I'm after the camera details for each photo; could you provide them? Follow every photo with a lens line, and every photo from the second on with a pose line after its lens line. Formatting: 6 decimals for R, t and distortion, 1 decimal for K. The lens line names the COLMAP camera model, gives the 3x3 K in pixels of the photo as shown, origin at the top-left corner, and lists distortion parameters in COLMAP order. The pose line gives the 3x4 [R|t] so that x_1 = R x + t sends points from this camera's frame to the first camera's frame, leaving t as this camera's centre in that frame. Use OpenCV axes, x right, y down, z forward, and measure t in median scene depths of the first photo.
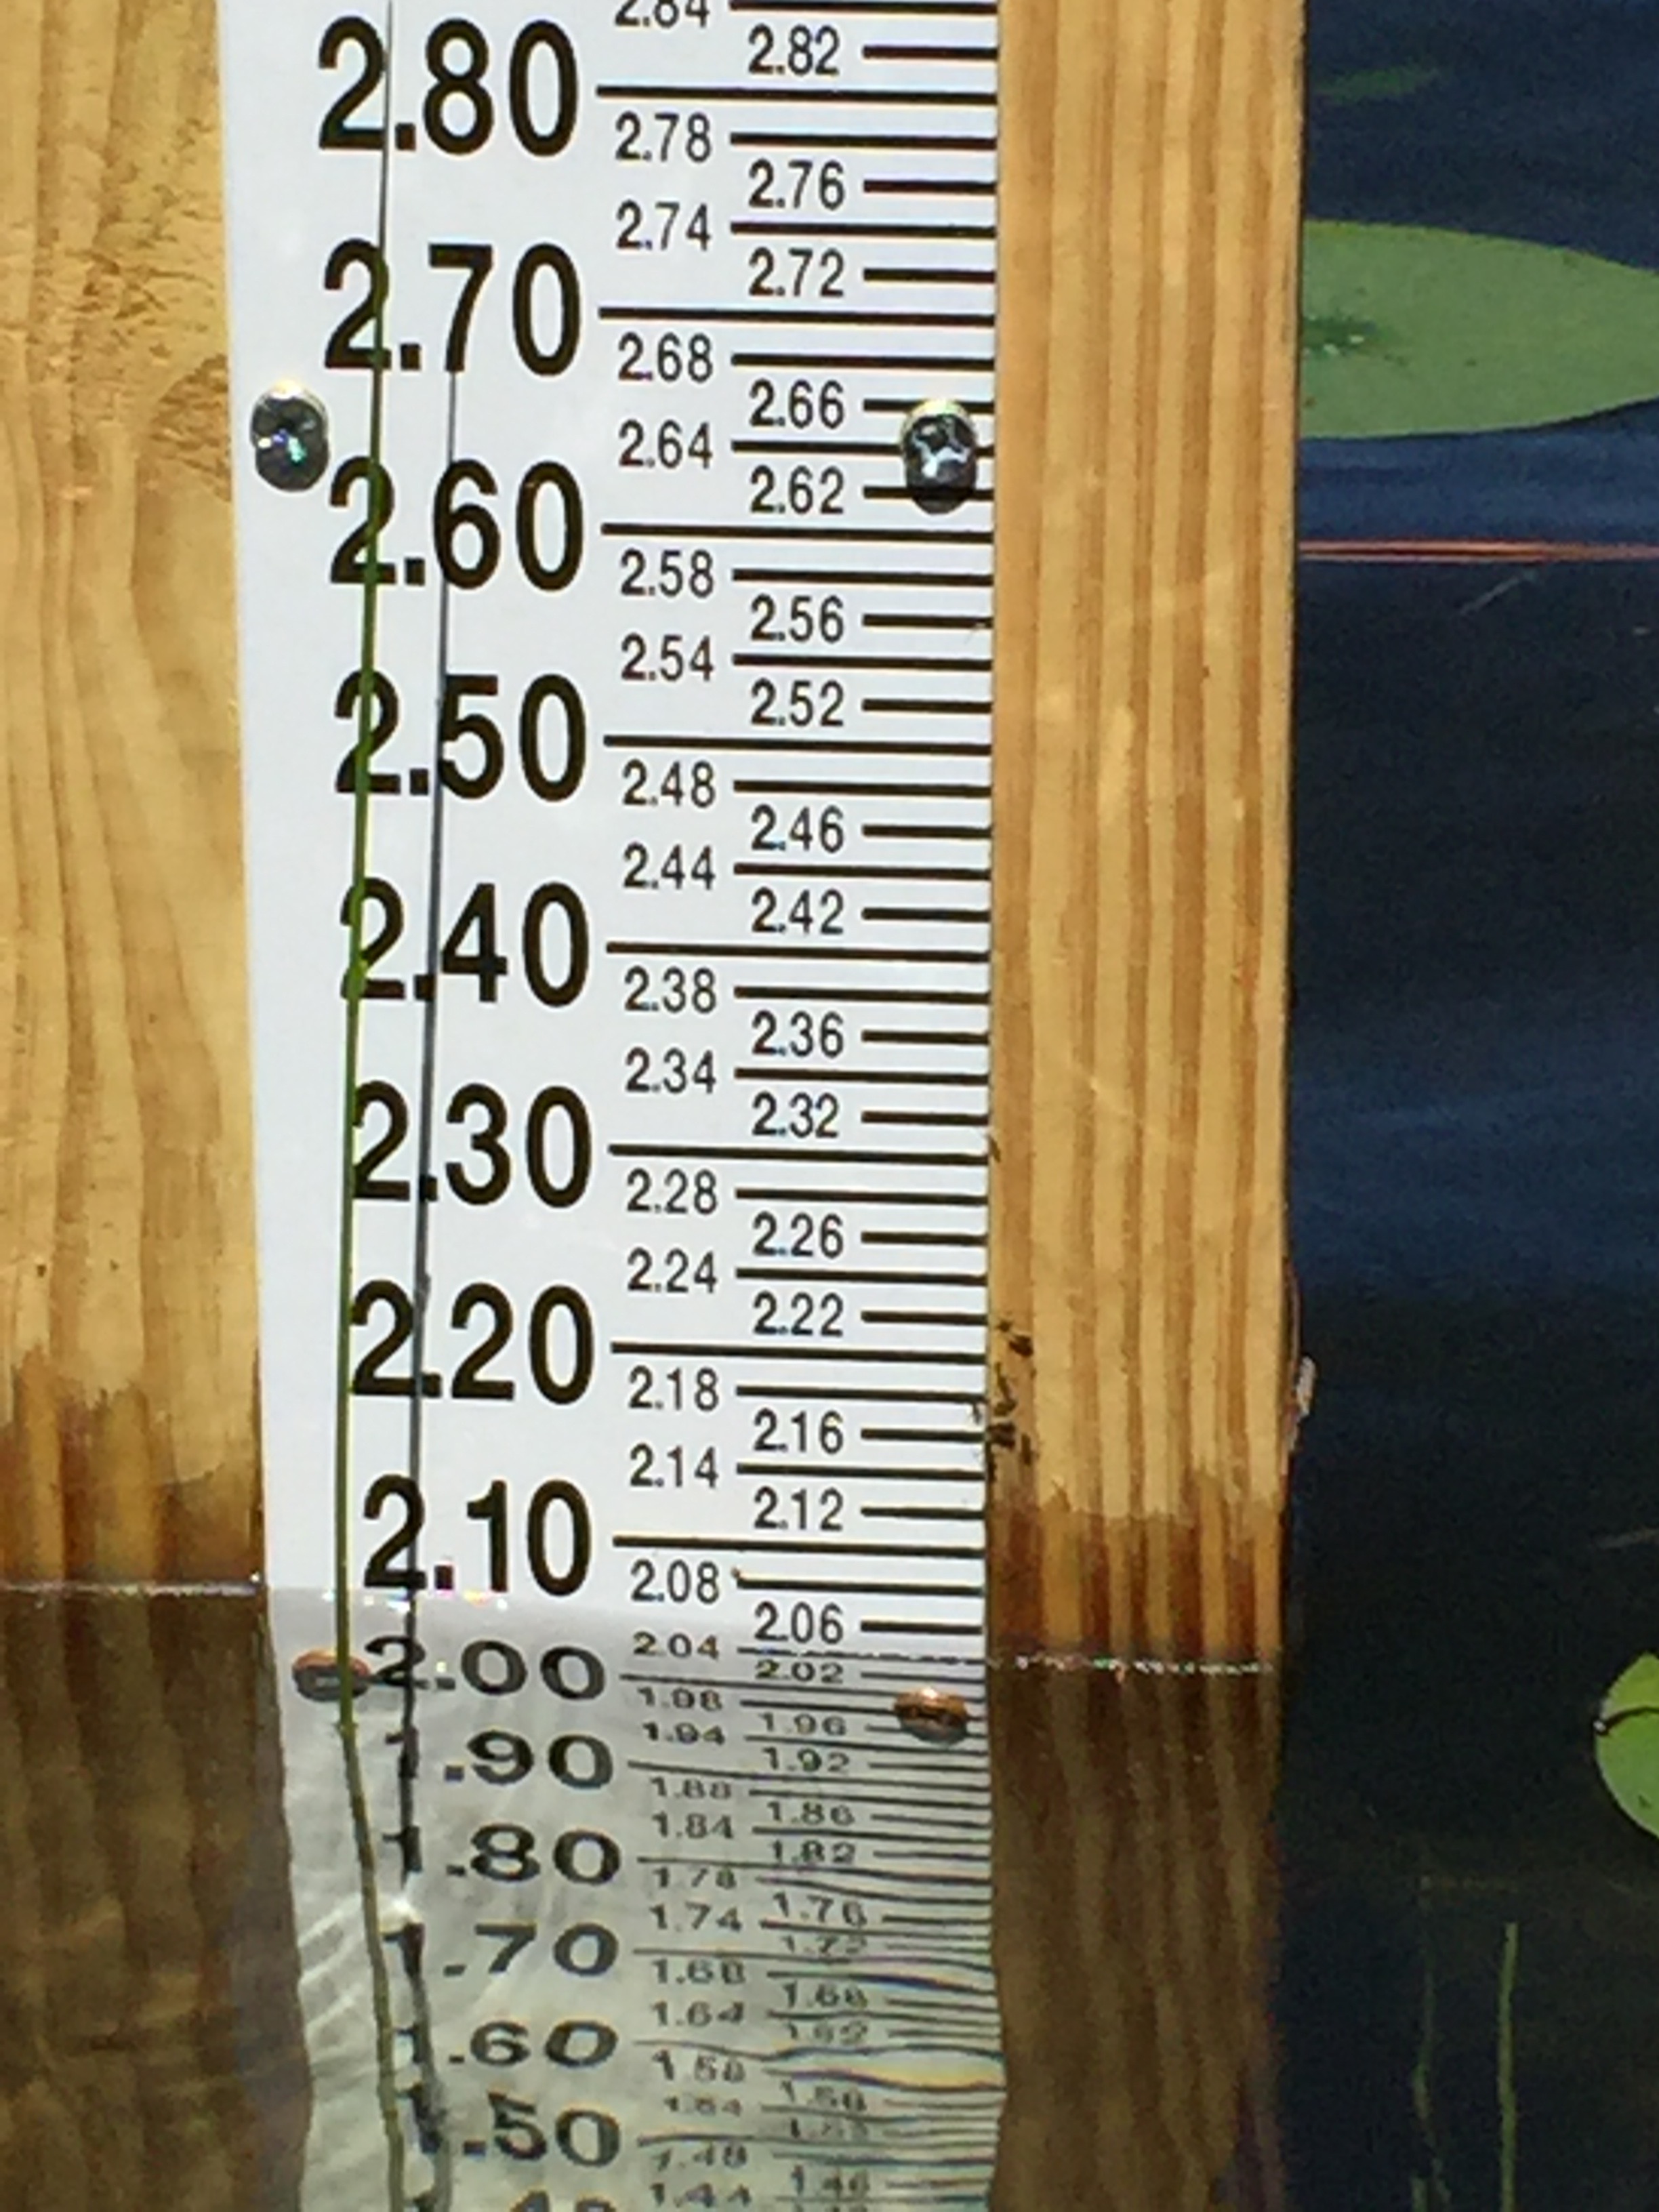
lens RADIAL K [[8755.5, 0, 809.0], [0, 8755.5, 1102.7], [0, 0, 1]] dist [0.014749, 0.000000]
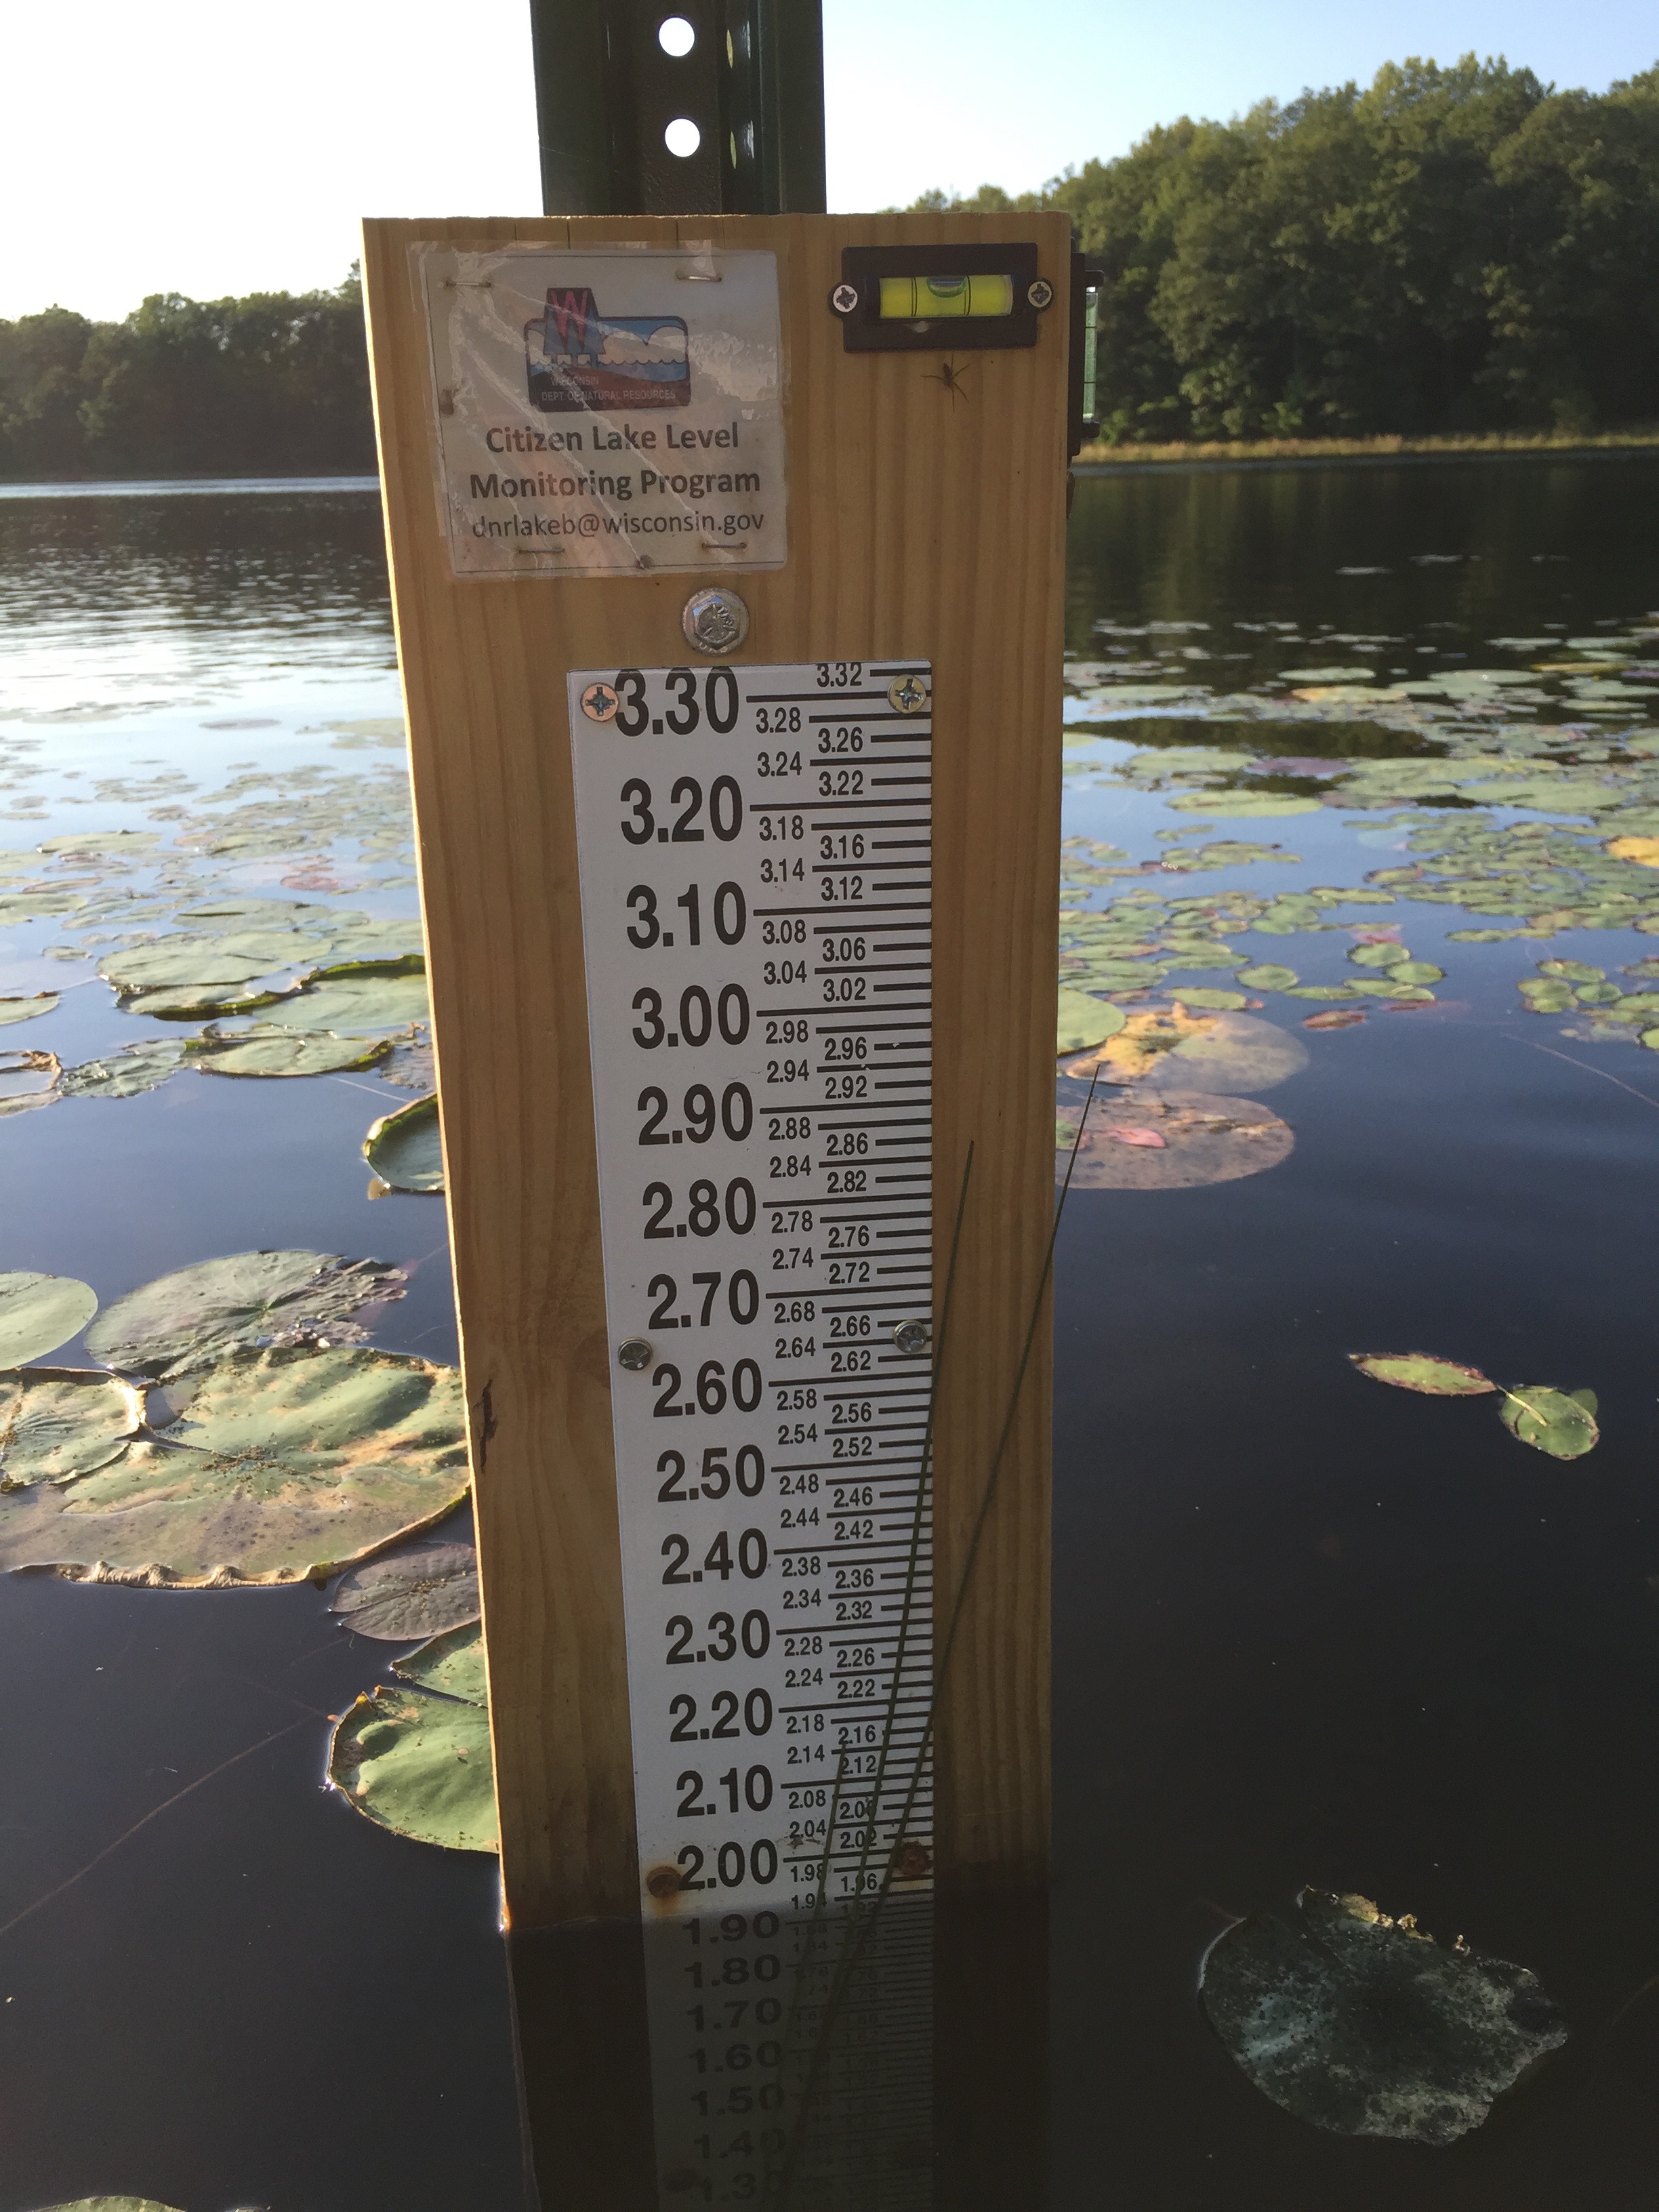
lens RADIAL K [[1959.2, 0, 827.0], [0, 1959.2, 1114.7], [0, 0, 1]] dist [0.061867, -0.063750]
pose [[0.983824, -0.076403, 0.162025, -0.087643], [0.090944, 0.992282, -0.084300, -0.090698], [-0.154334, 0.097672, 0.983179, 0.463426]]
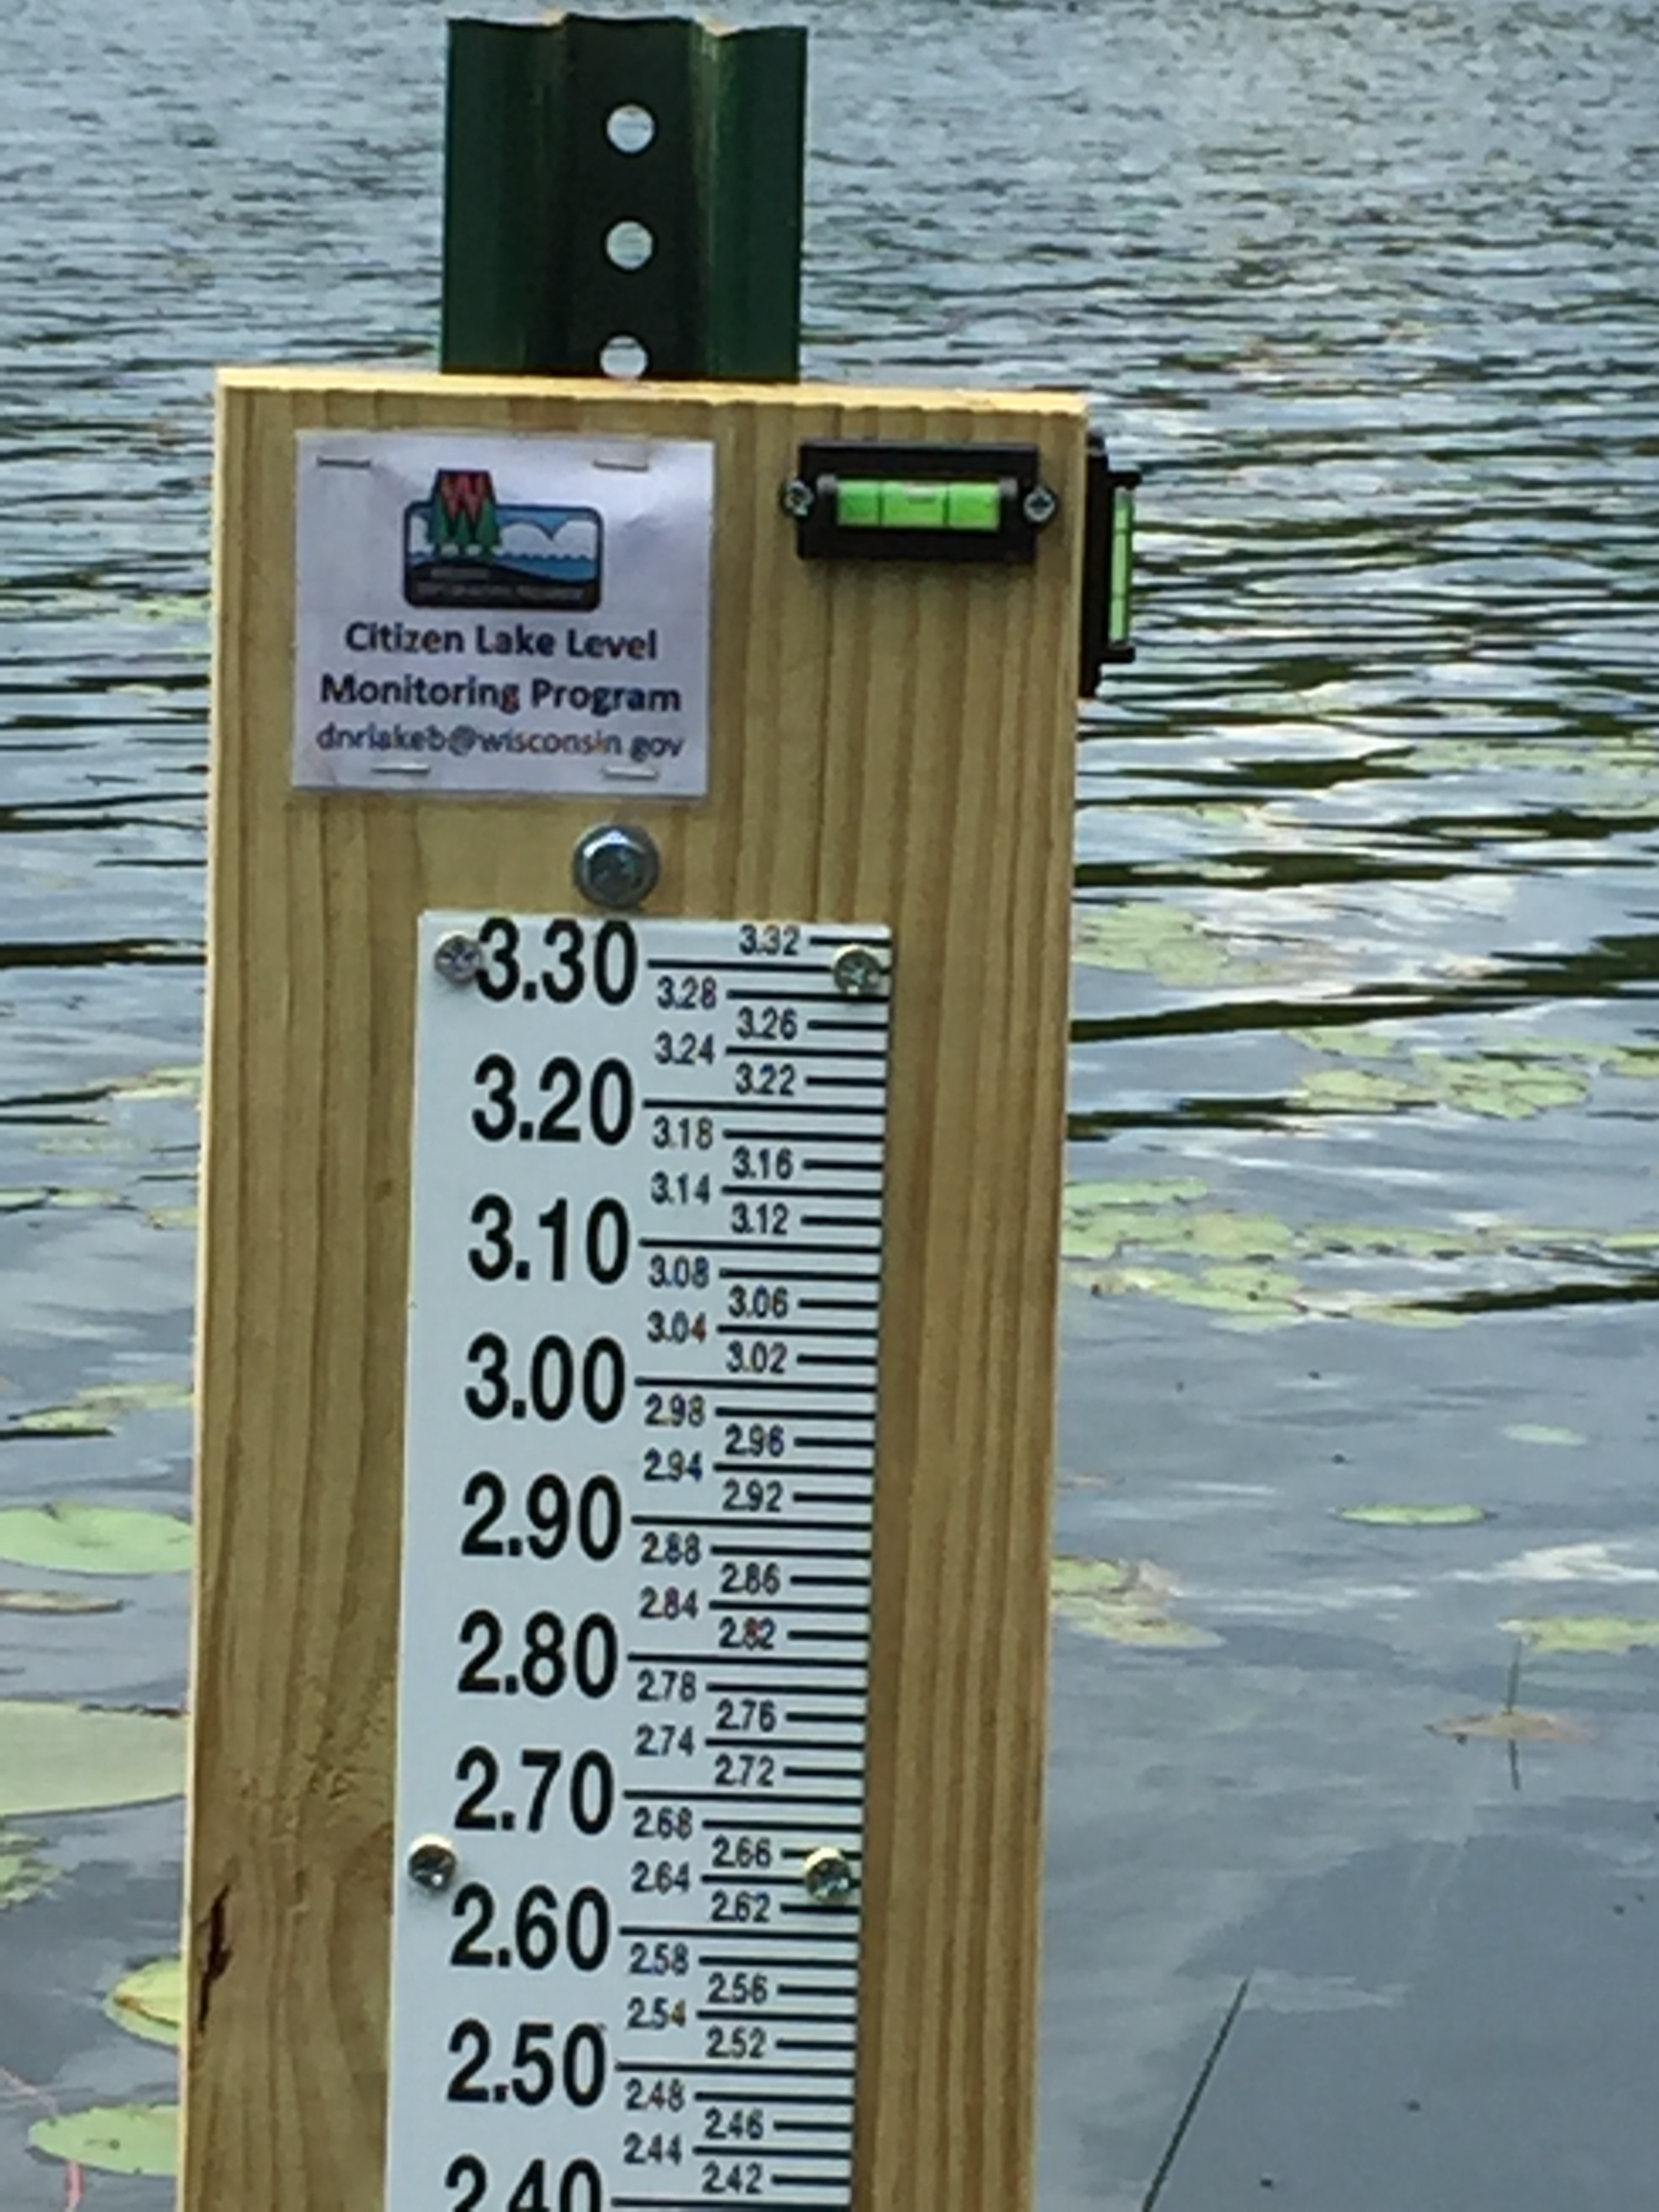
lens RADIAL K [[9790.8, 0, 805.2], [0, 9790.8, 1127.9], [0, 0, 1]] dist [0.059349, 0.000000]
pose [[0.996548, 0.019065, 0.080801, -0.138411], [0.003346, 0.963259, -0.268552, 0.278548], [-0.082953, 0.267895, 0.959870, -0.792046]]
